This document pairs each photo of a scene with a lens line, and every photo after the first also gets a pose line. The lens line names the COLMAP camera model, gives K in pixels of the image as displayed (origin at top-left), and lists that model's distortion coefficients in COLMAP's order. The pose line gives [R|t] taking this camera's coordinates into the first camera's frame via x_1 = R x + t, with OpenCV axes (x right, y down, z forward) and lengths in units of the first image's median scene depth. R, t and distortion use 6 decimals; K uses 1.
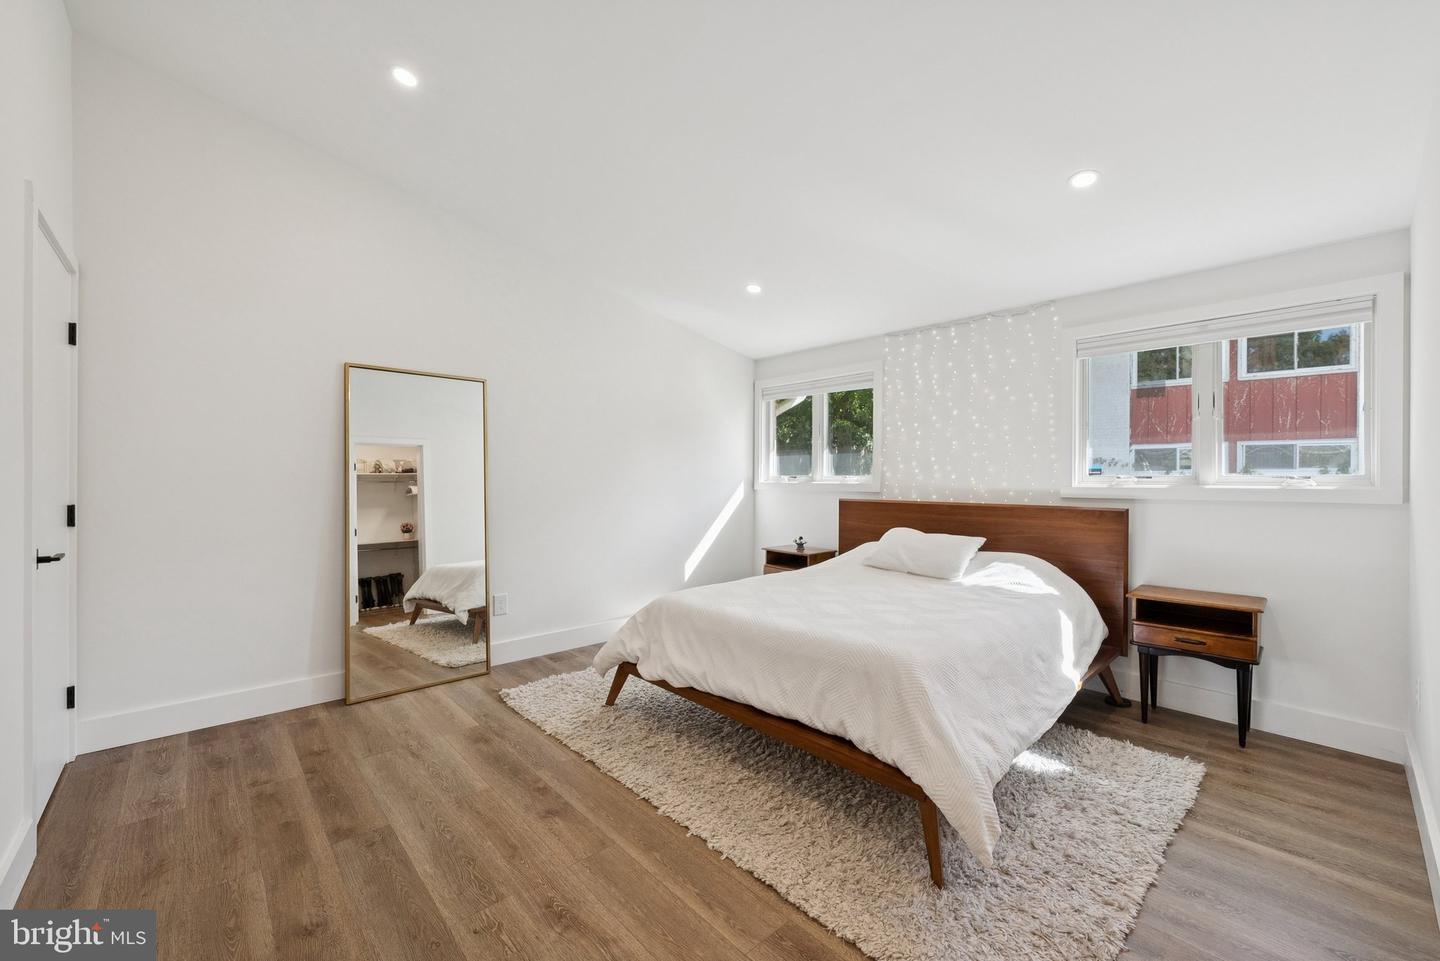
lens RADIAL K [[590.8, 0, 720.0], [0, 590.8, 480.5], [0, 0, 1]] dist [-0.001183, -0.000045]
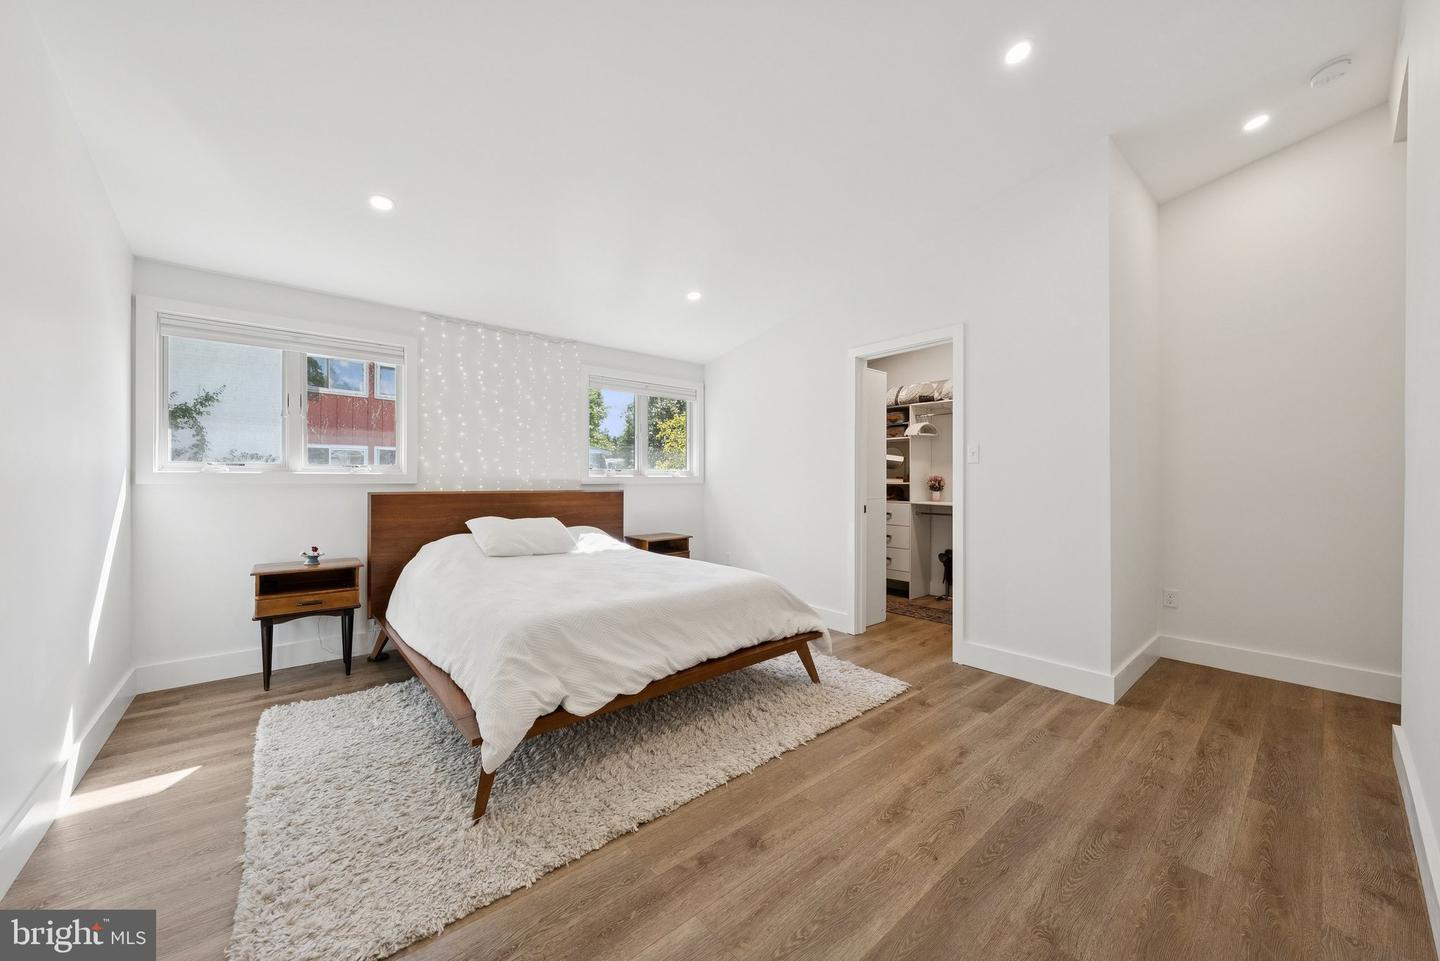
lens RADIAL K [[530.1, 0, 717.4], [0, 530.1, 482.4], [0, 0, 1]] dist [-0.000733, 0.000037]
pose [[0.015492, -0.006120, 0.999861, -0.713938], [0.002174, 0.999979, 0.006087, 0.018516], [-0.999878, 0.002079, 0.015505, 0.698986]]
